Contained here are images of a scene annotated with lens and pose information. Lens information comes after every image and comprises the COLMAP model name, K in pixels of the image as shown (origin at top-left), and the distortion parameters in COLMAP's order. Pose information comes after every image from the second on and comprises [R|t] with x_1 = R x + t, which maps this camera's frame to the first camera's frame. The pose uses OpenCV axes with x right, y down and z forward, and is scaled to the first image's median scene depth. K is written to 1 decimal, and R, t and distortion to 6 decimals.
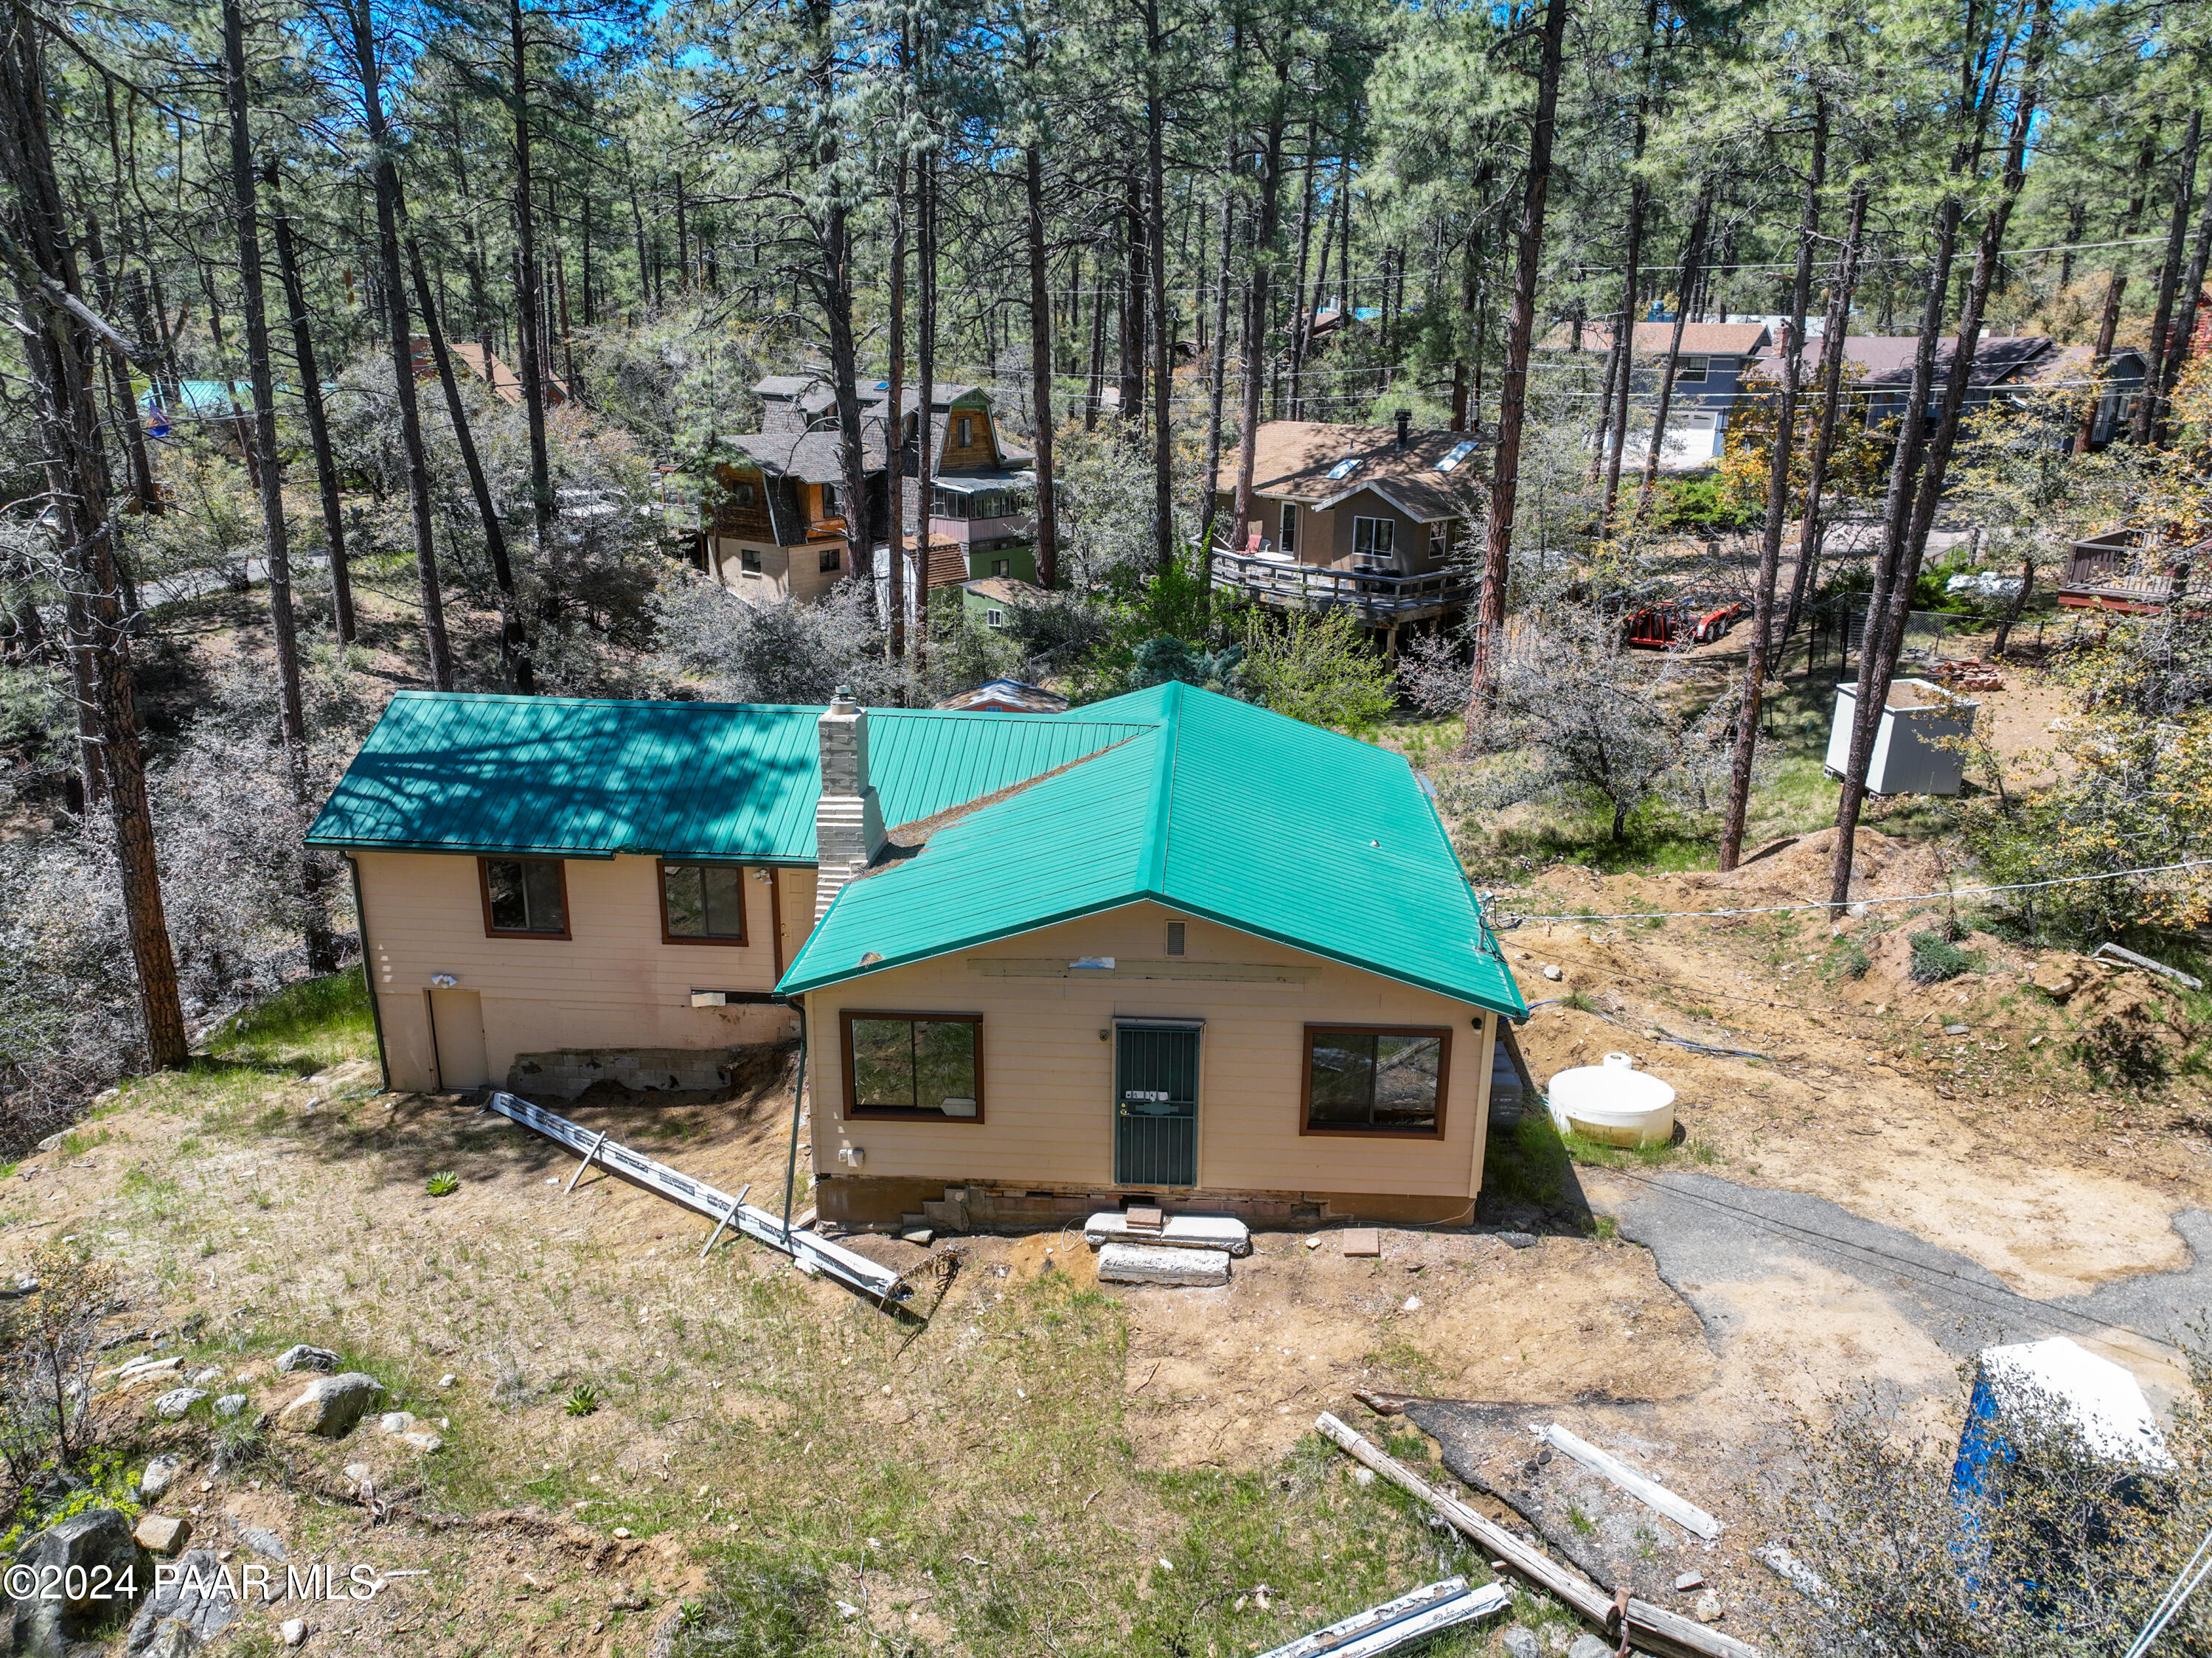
lens RADIAL K [[1499.8, 0, 1082.0], [0, 1499.8, 831.4], [0, 0, 1]] dist [-0.004422, 0.024518]
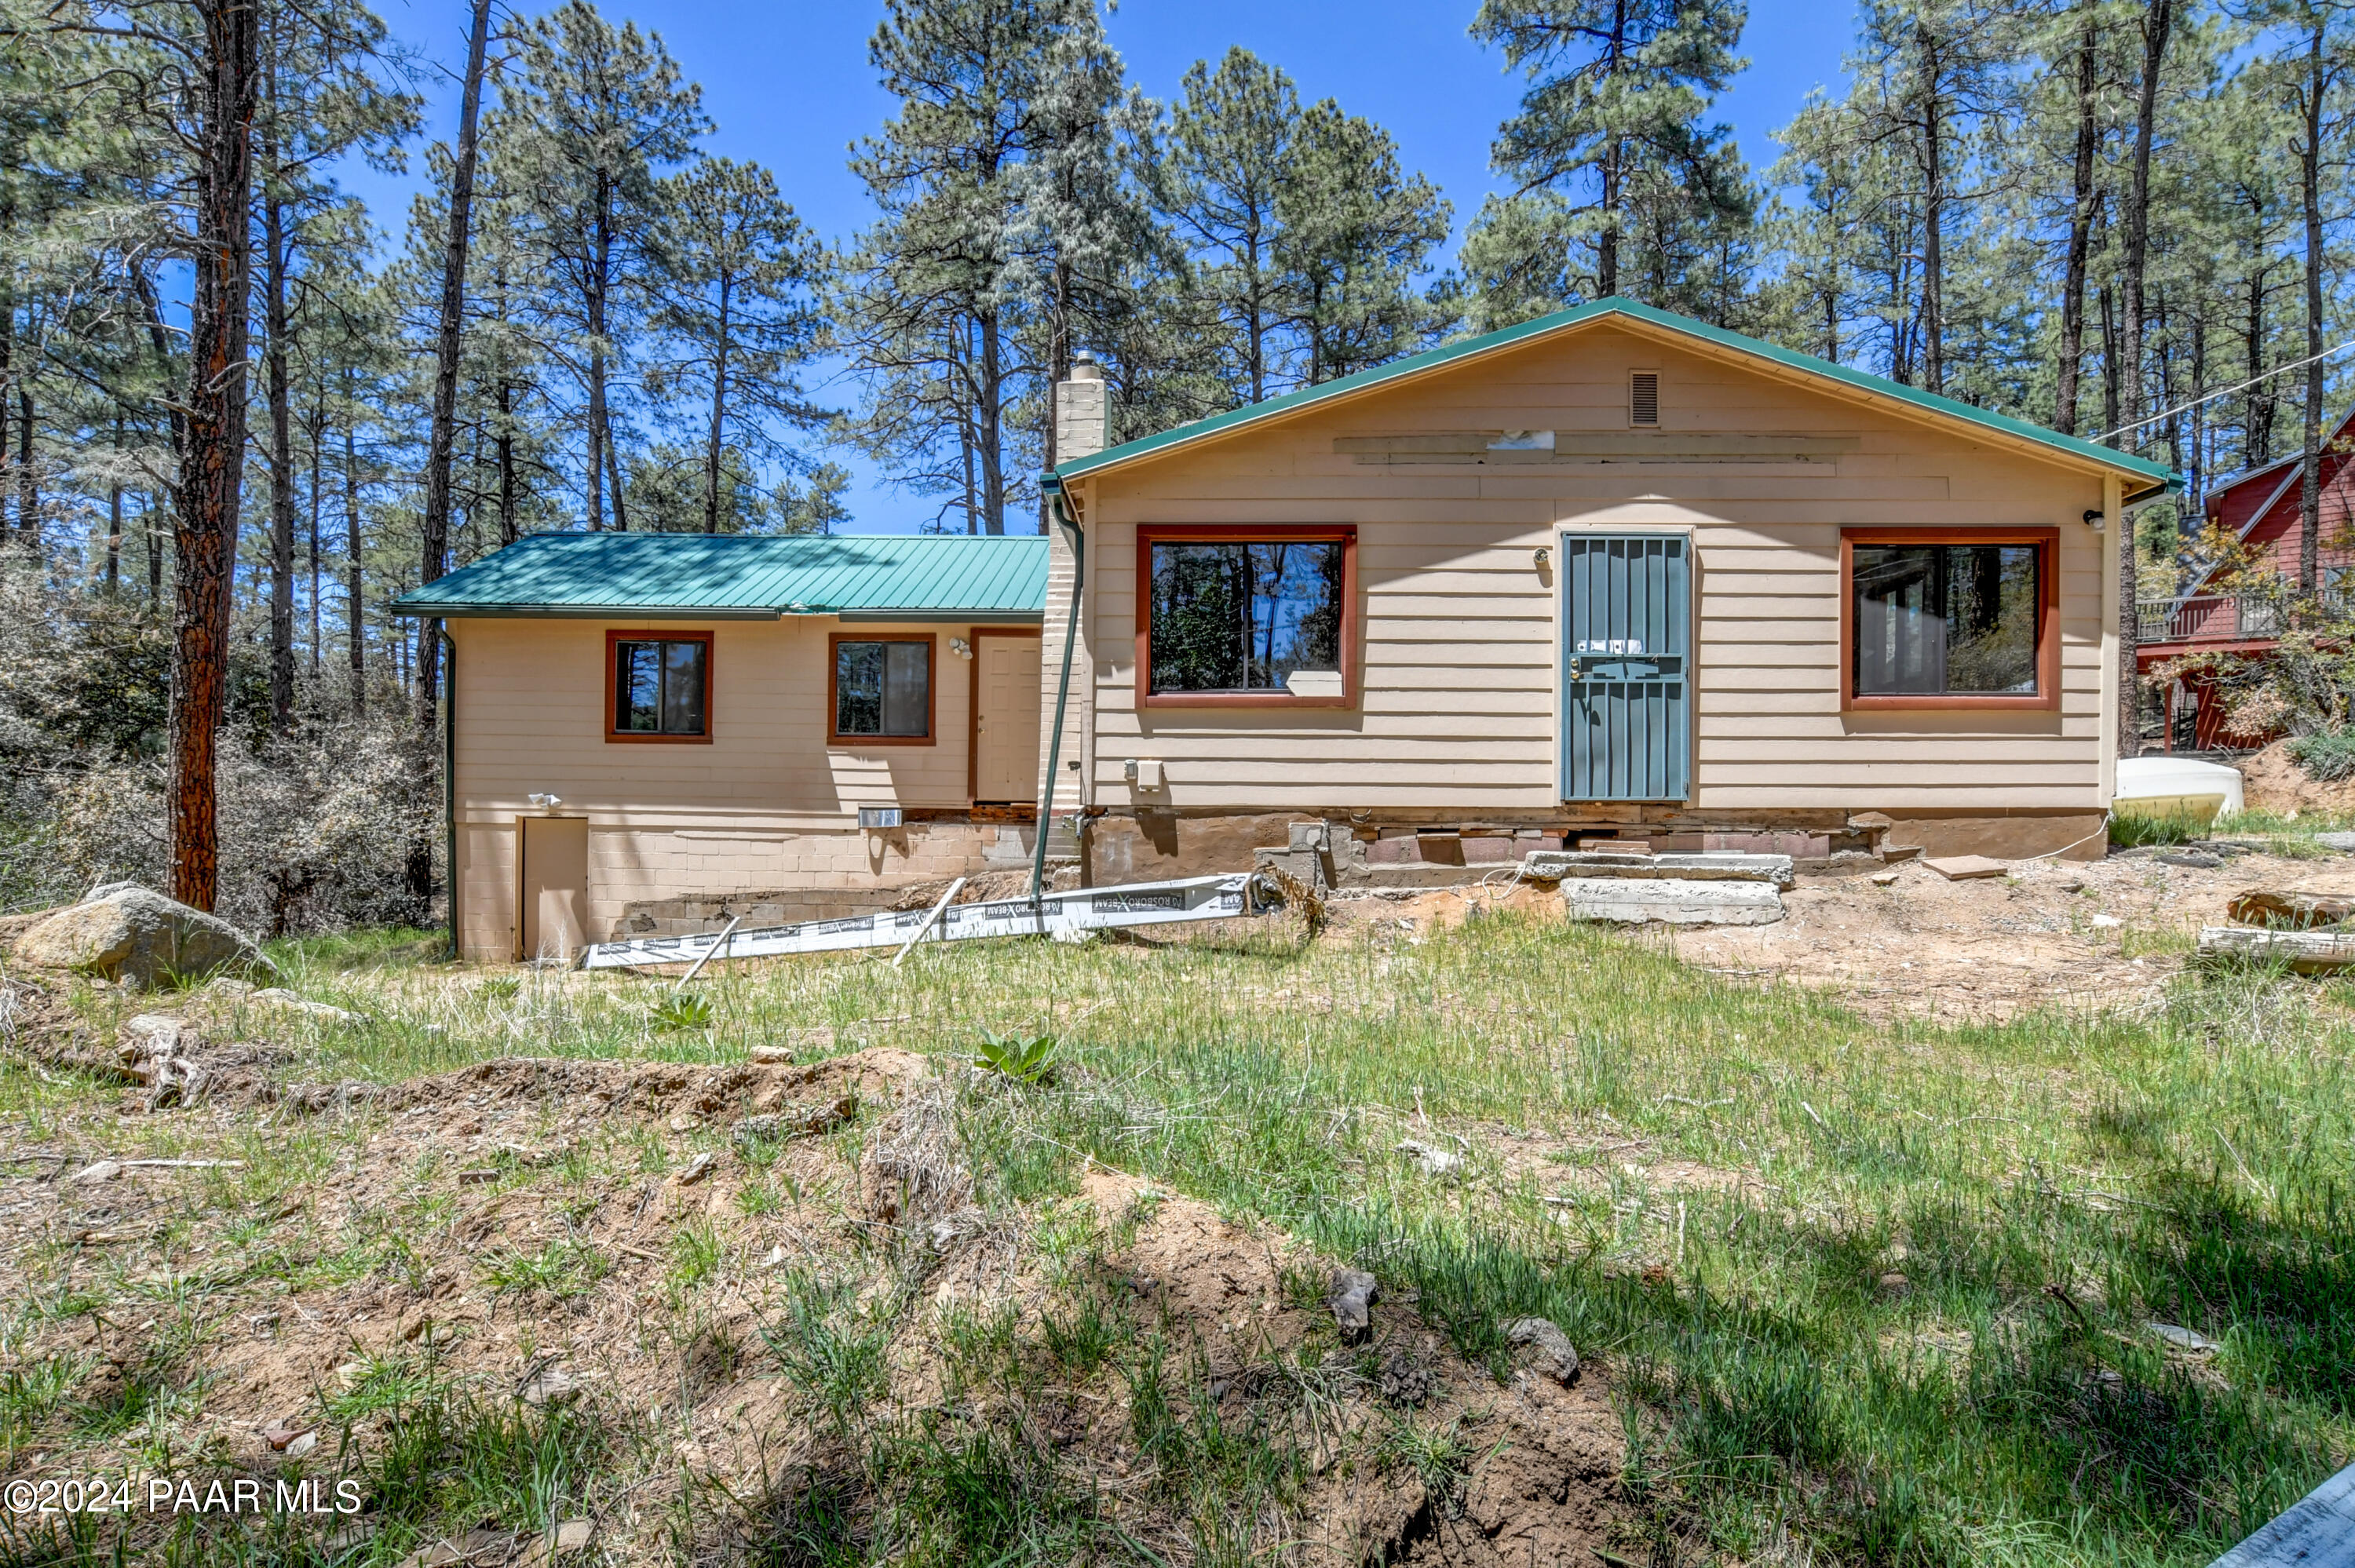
lens RADIAL K [[1161.0, 0, 1166.7], [0, 1161.0, 822.4], [0, 0, 1]] dist [-0.022038, 0.000414]
pose [[0.998723, 0.004535, 0.050324, -0.146935], [0.010121, 0.957823, -0.287179, 0.330358], [-0.049504, 0.287322, 0.956554, 0.461977]]
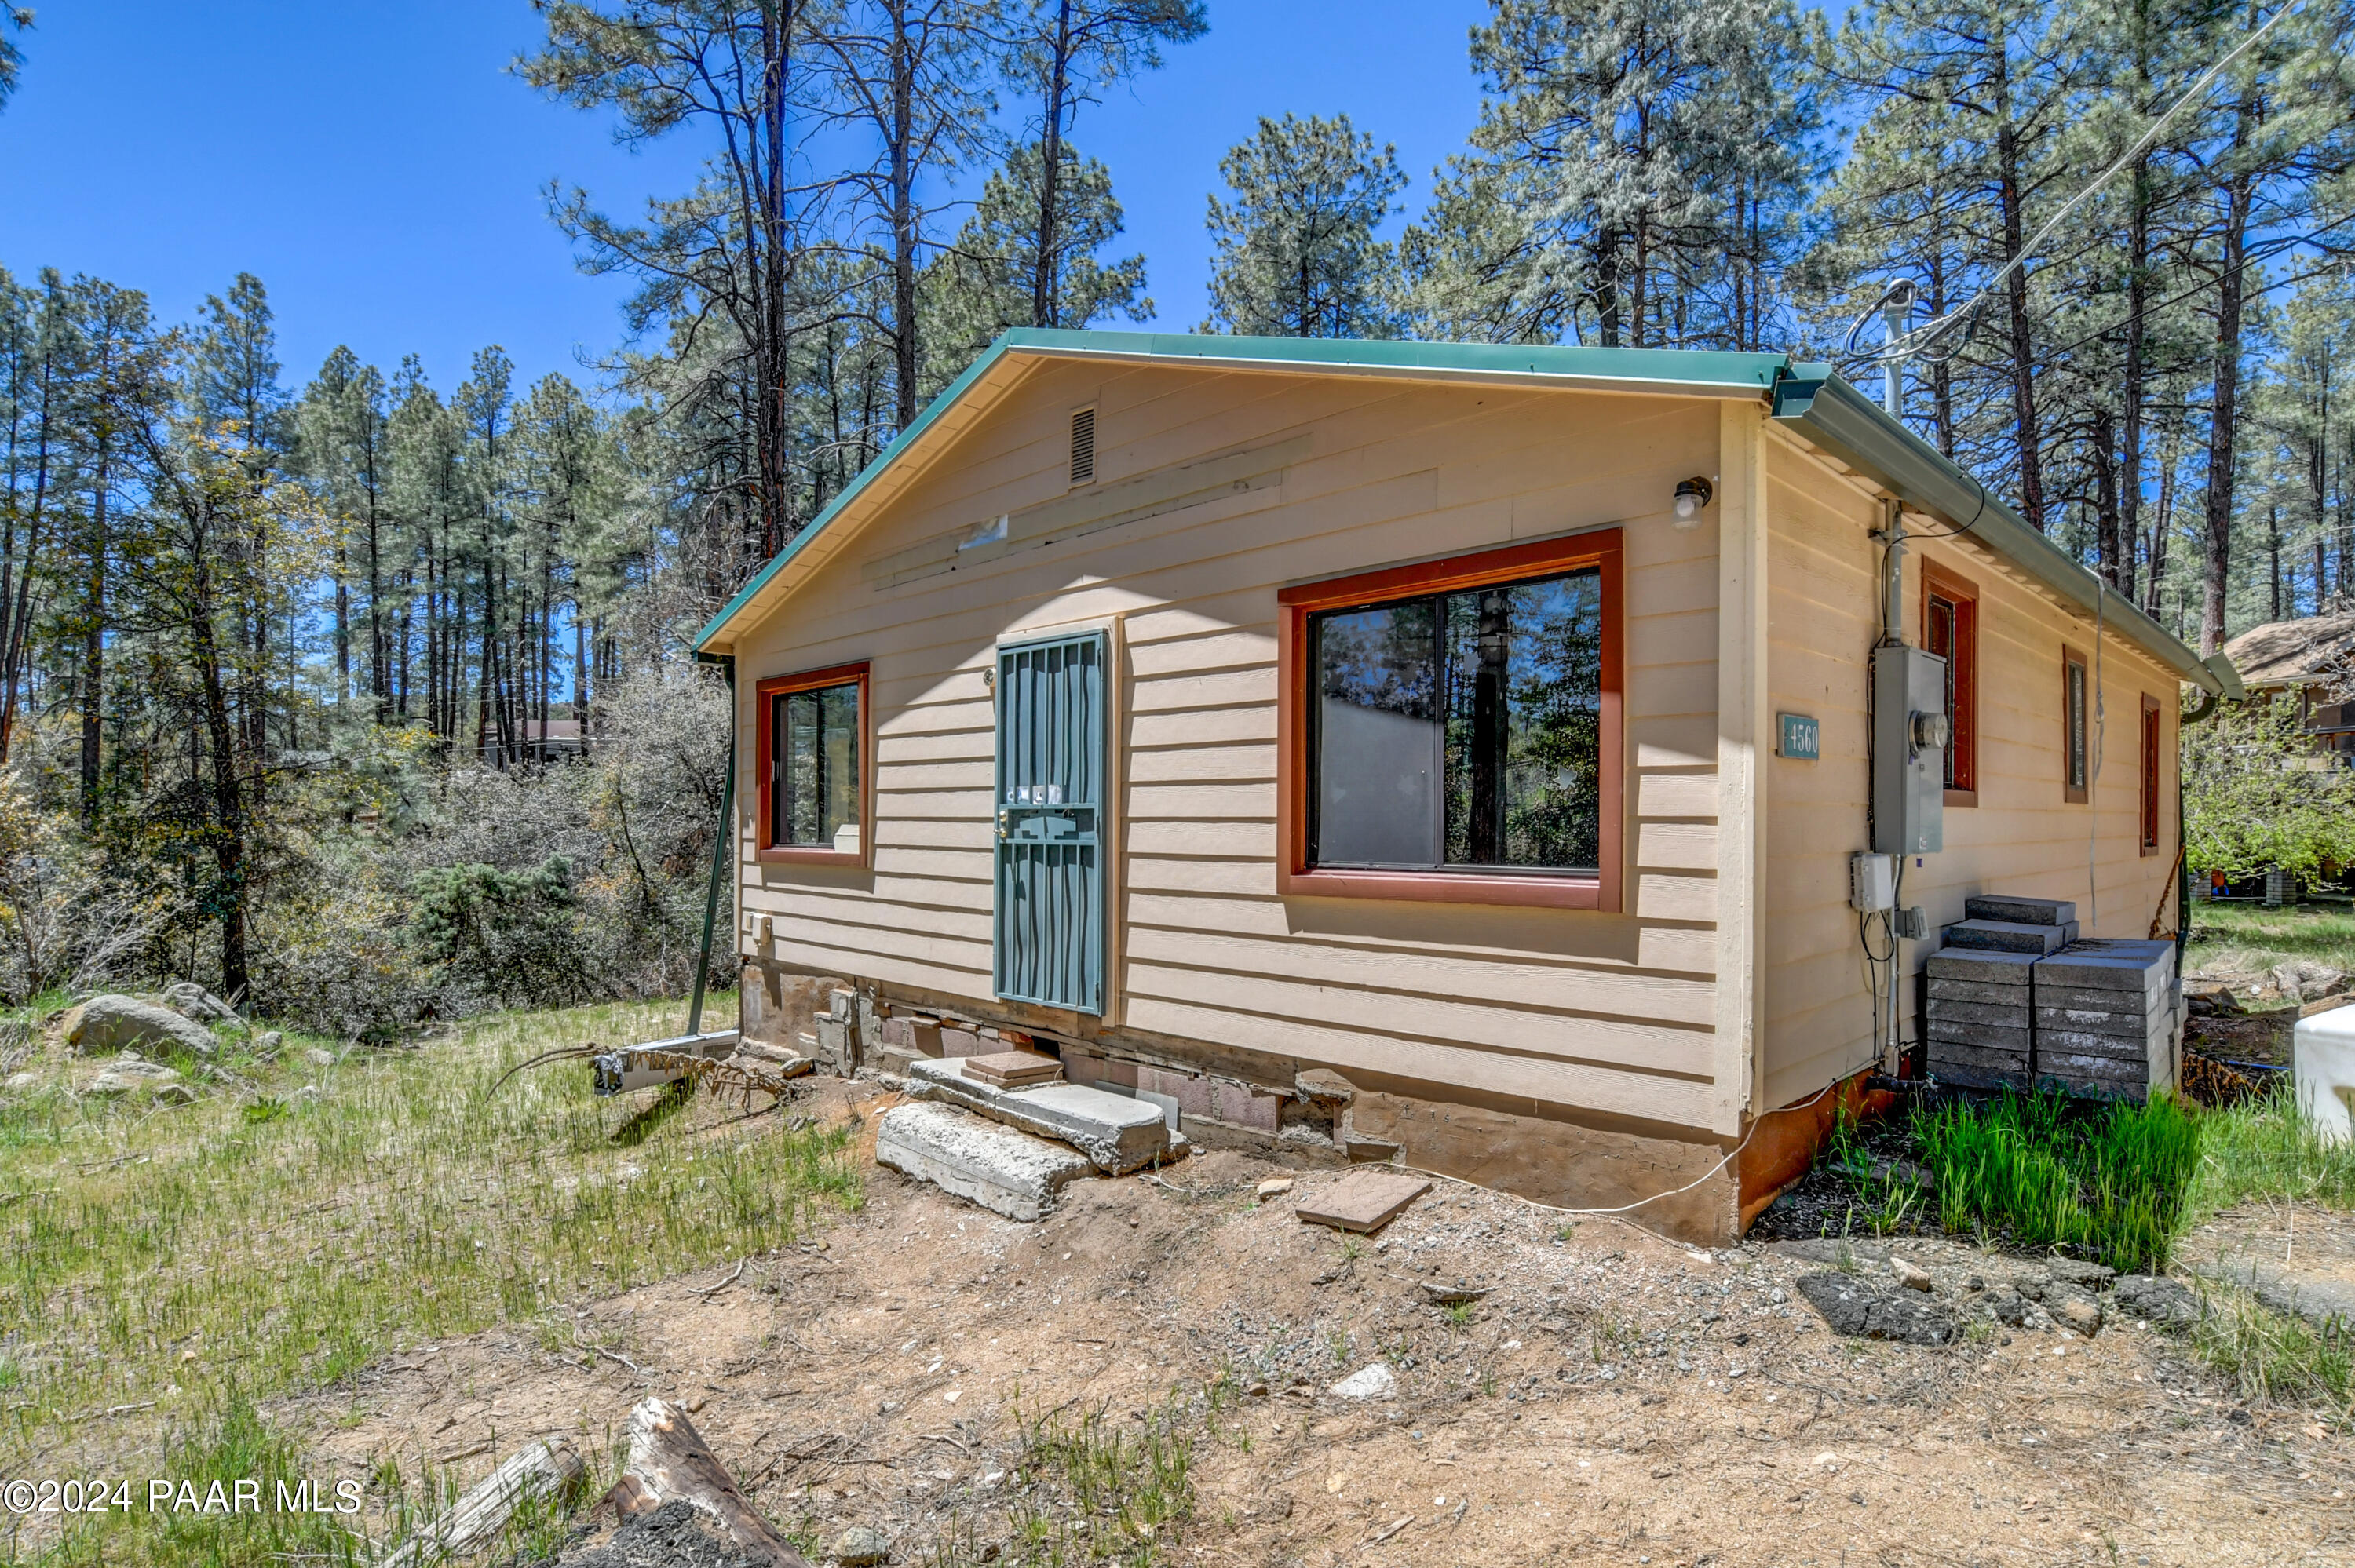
lens RADIAL K [[1189.3, 0, 1203.3], [0, 1189.3, 818.5], [0, 0, 1]] dist [-0.047730, -0.000244]
pose [[0.761105, 0.002744, -0.648623, 0.280871], [-0.193765, 0.955291, -0.223325, 0.217526], [0.619011, 0.295654, 0.727608, 0.637316]]
